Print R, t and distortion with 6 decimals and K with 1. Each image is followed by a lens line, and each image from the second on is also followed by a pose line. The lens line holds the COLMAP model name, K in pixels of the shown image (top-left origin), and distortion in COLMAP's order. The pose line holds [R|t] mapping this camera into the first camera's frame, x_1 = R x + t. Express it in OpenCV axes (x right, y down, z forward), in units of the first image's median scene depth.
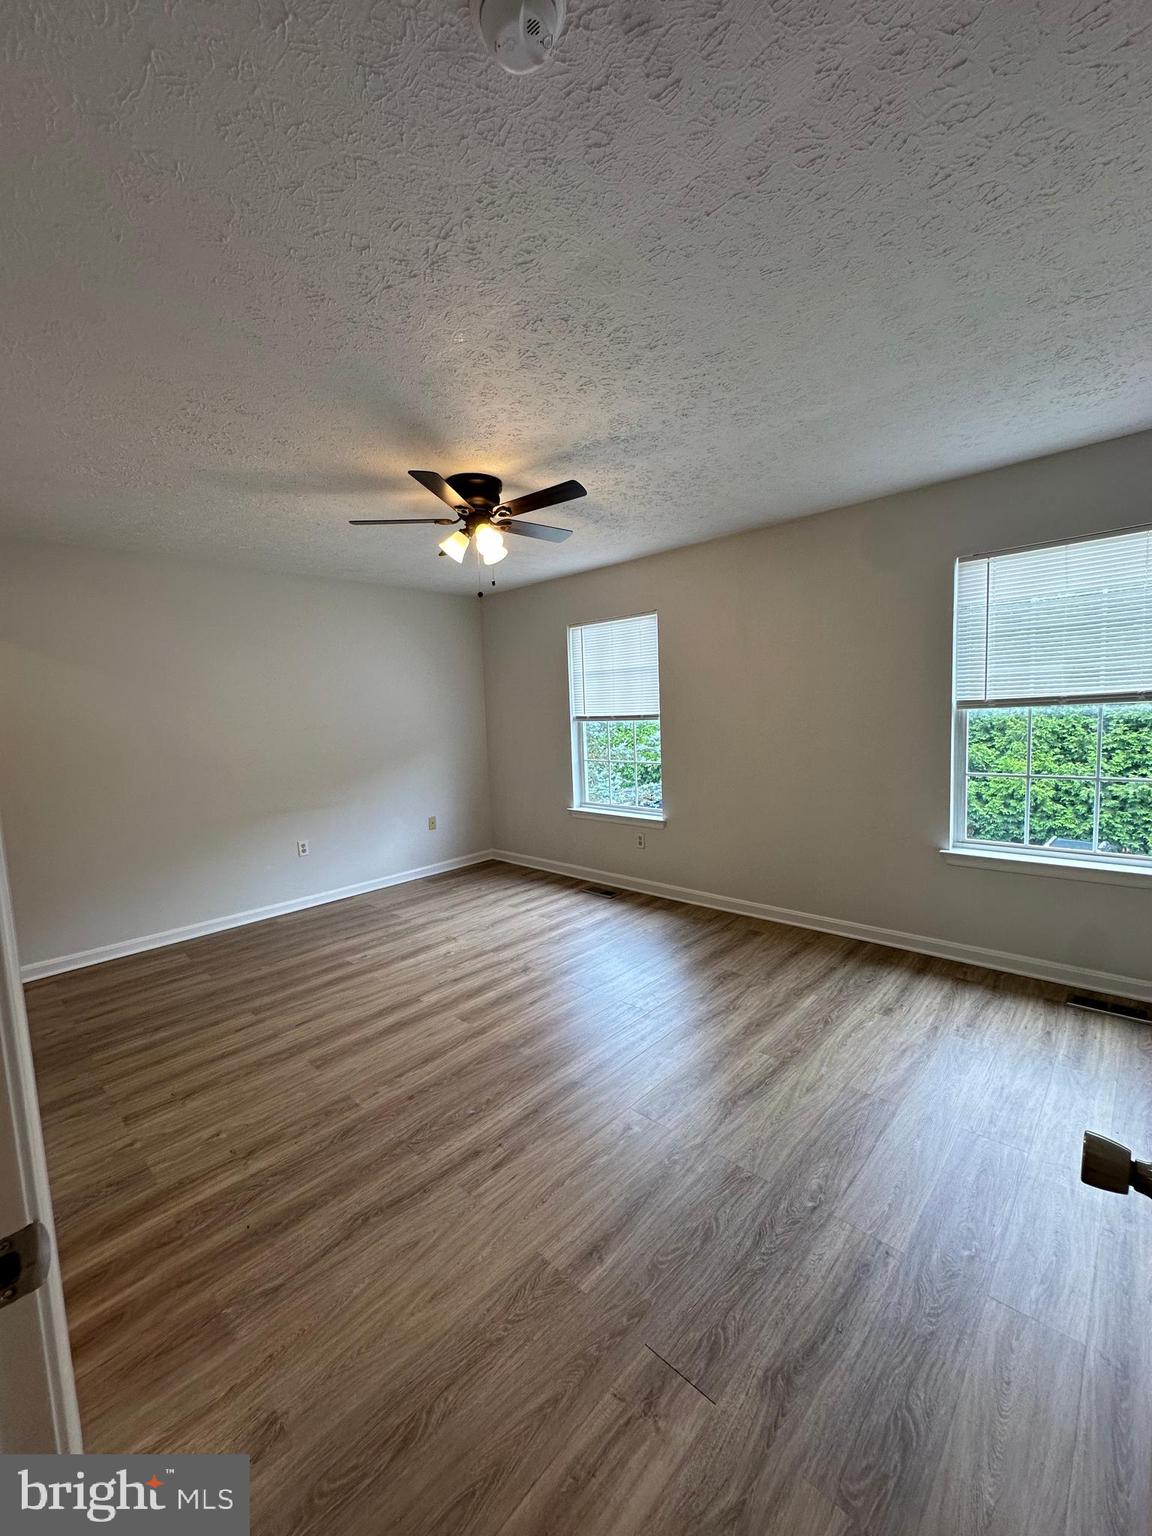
lens RADIAL K [[611.9, 0, 573.7], [0, 611.9, 767.4], [0, 0, 1]] dist [-0.002714, 0.000380]
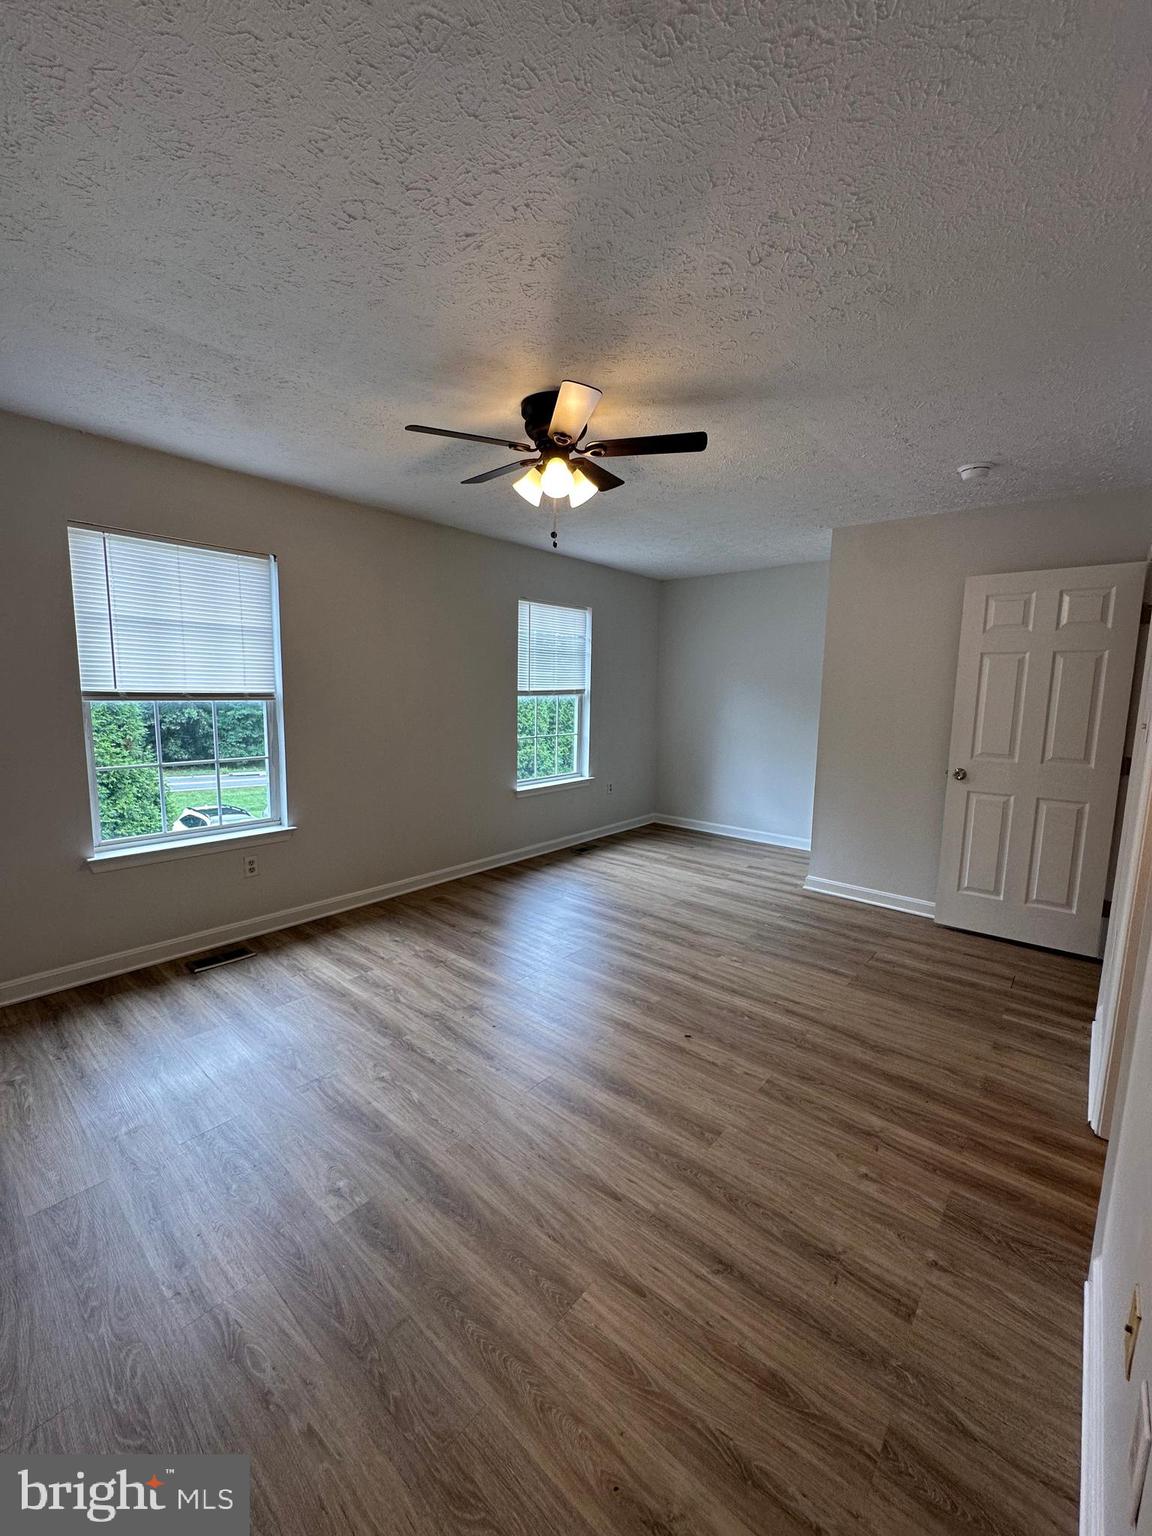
lens RADIAL K [[611.9, 0, 573.7], [0, 611.9, 767.4], [0, 0, 1]] dist [-0.002714, 0.000380]
pose [[-0.052916, -0.091210, 0.994425, -0.978357], [0.077102, 0.992474, 0.095134, -0.057446], [-0.995618, 0.081706, -0.045485, 1.006975]]
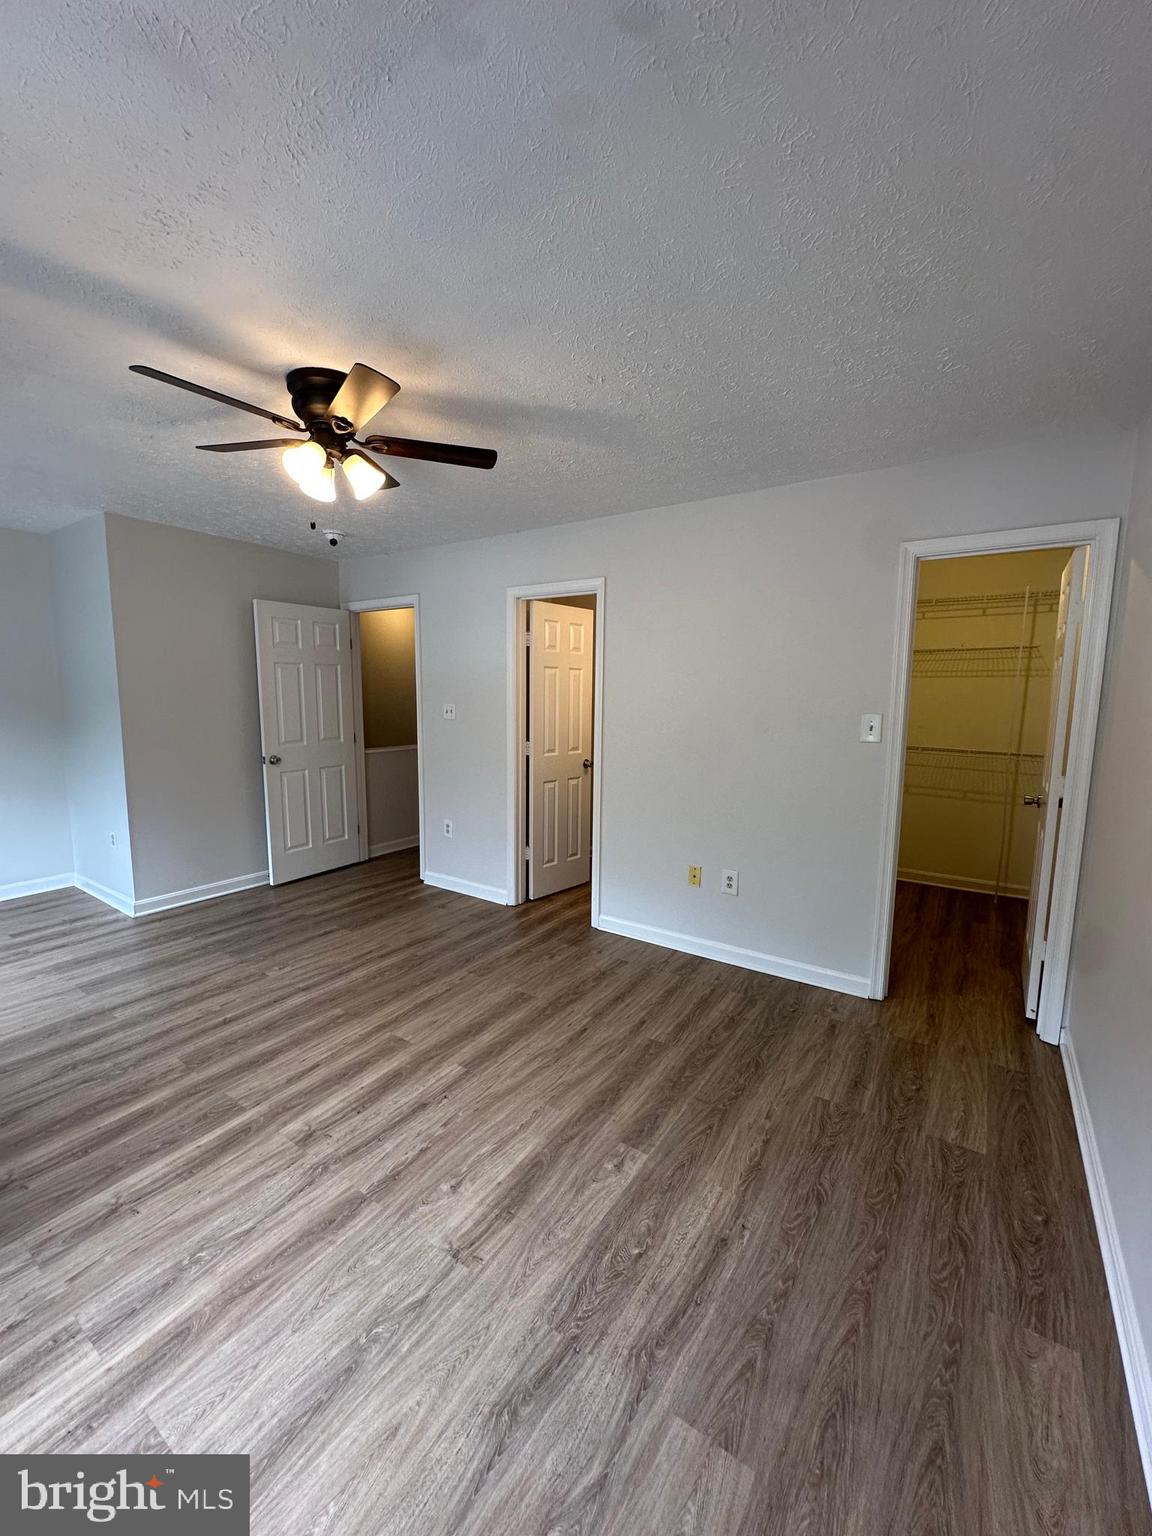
lens RADIAL K [[611.9, 0, 573.7], [0, 611.9, 767.4], [0, 0, 1]] dist [-0.002714, 0.000380]
pose [[-0.985292, 0.052746, -0.162536, -0.293982], [0.015967, 0.975425, 0.219751, -0.169853], [0.170132, 0.213924, -0.961921, 1.760767]]
